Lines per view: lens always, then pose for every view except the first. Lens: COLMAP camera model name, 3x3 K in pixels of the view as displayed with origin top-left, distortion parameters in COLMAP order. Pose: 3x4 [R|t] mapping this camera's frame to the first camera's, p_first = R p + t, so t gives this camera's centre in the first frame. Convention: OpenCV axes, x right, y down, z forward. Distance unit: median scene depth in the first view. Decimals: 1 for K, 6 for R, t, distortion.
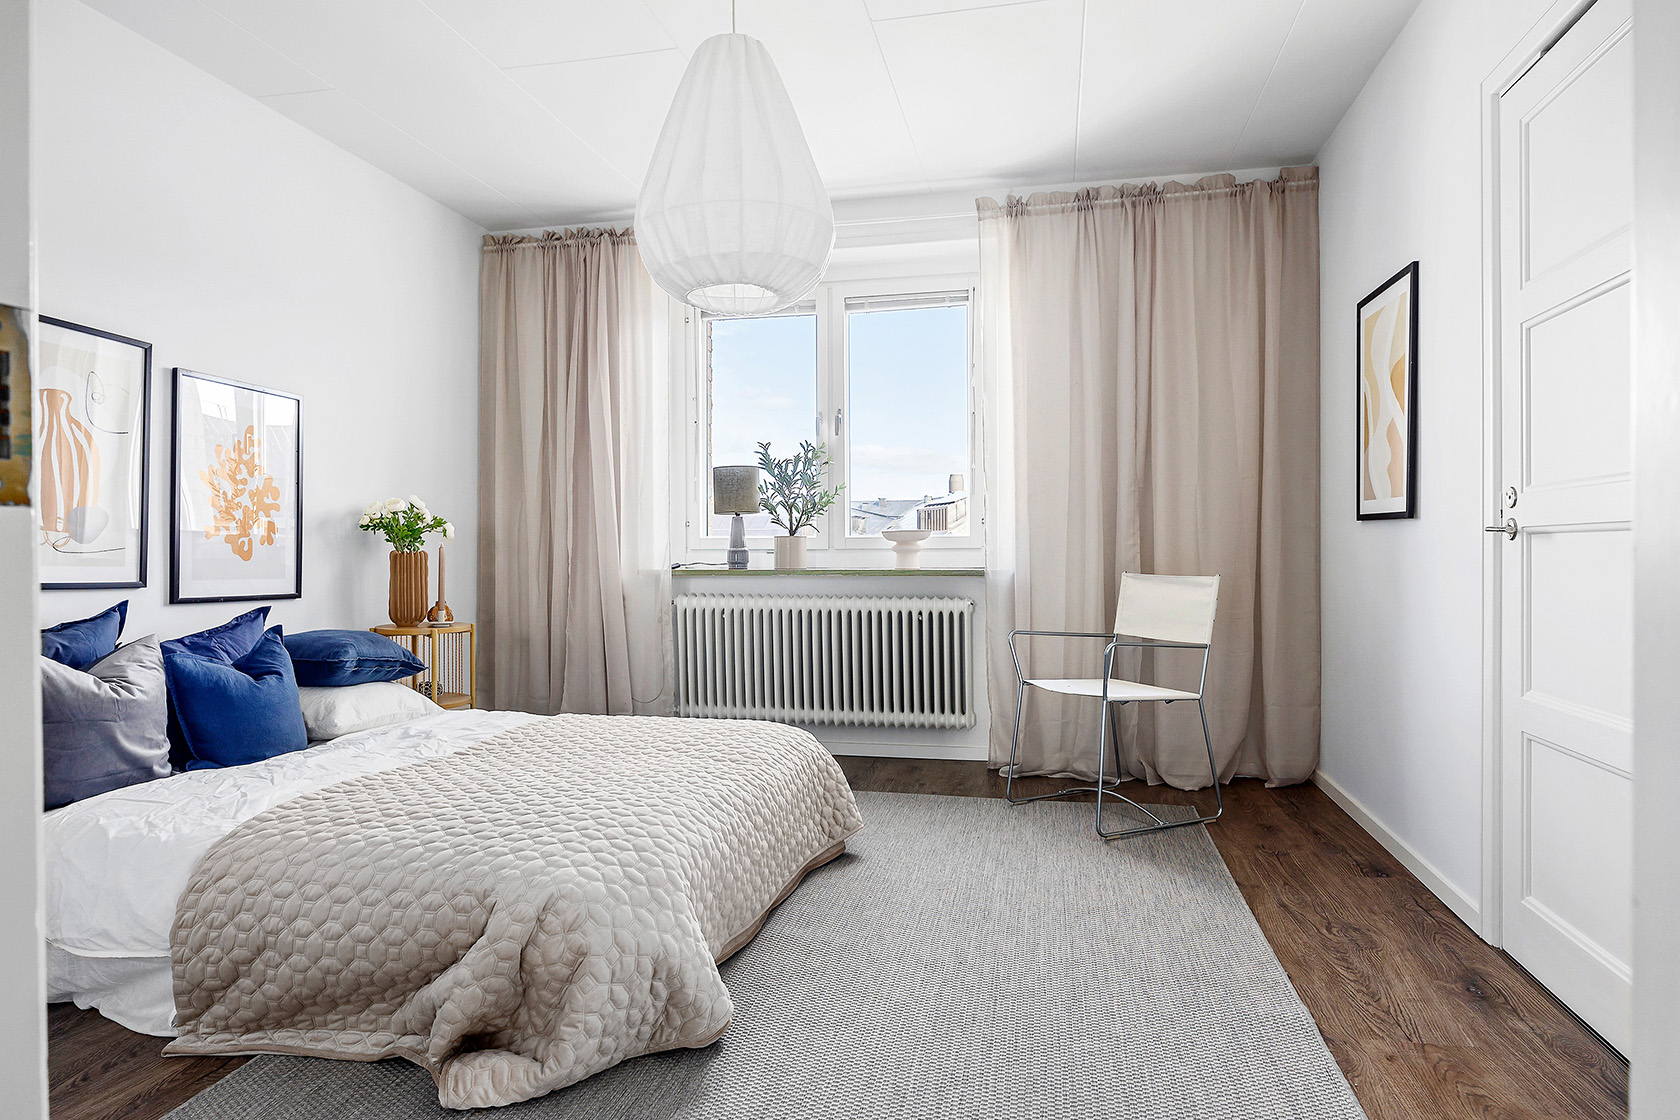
lens RADIAL K [[963.8, 0, 840.0], [0, 963.8, 560.0], [0, 0, 1]] dist [-0.005416, 0.001187]
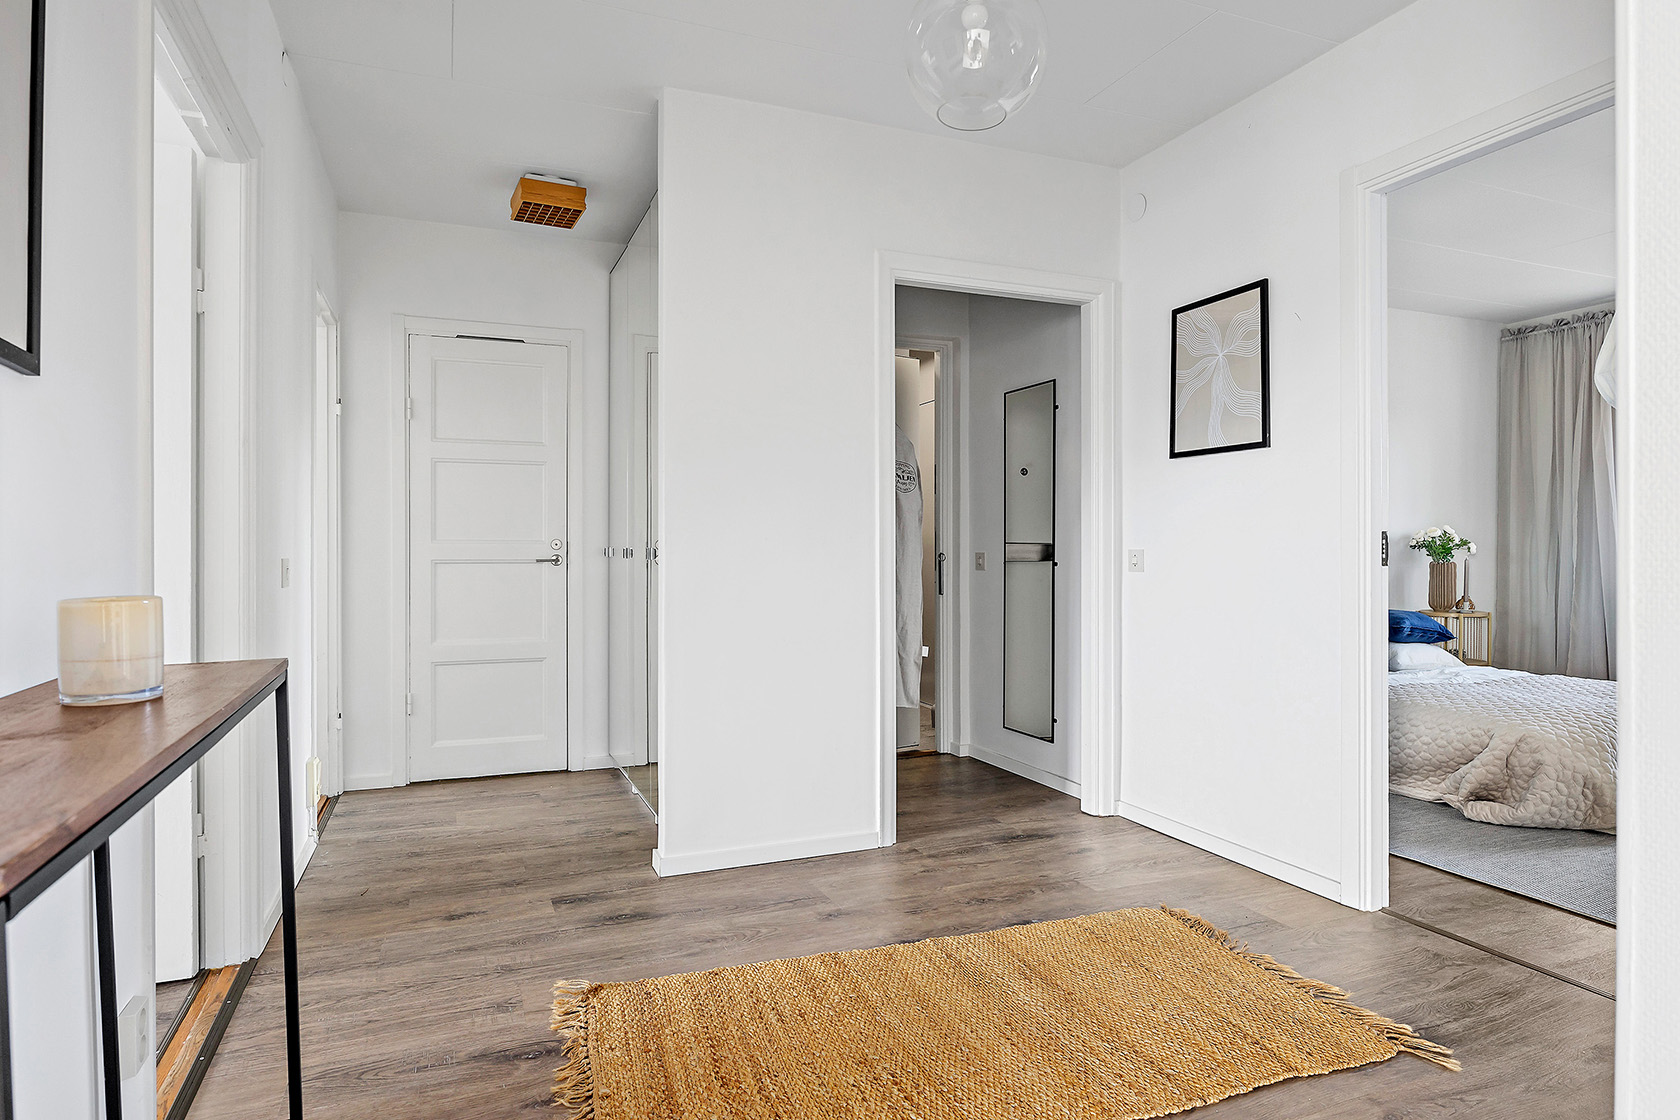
lens RADIAL K [[963.8, 0, 840.0], [0, 963.8, 560.0], [0, 0, 1]] dist [-0.005416, 0.001187]
pose [[0.567077, 0.007448, -0.823631, 0.289528], [-0.006966, 0.999967, 0.004246, -0.013394], [0.823635, 0.003330, 0.567110, -0.708745]]
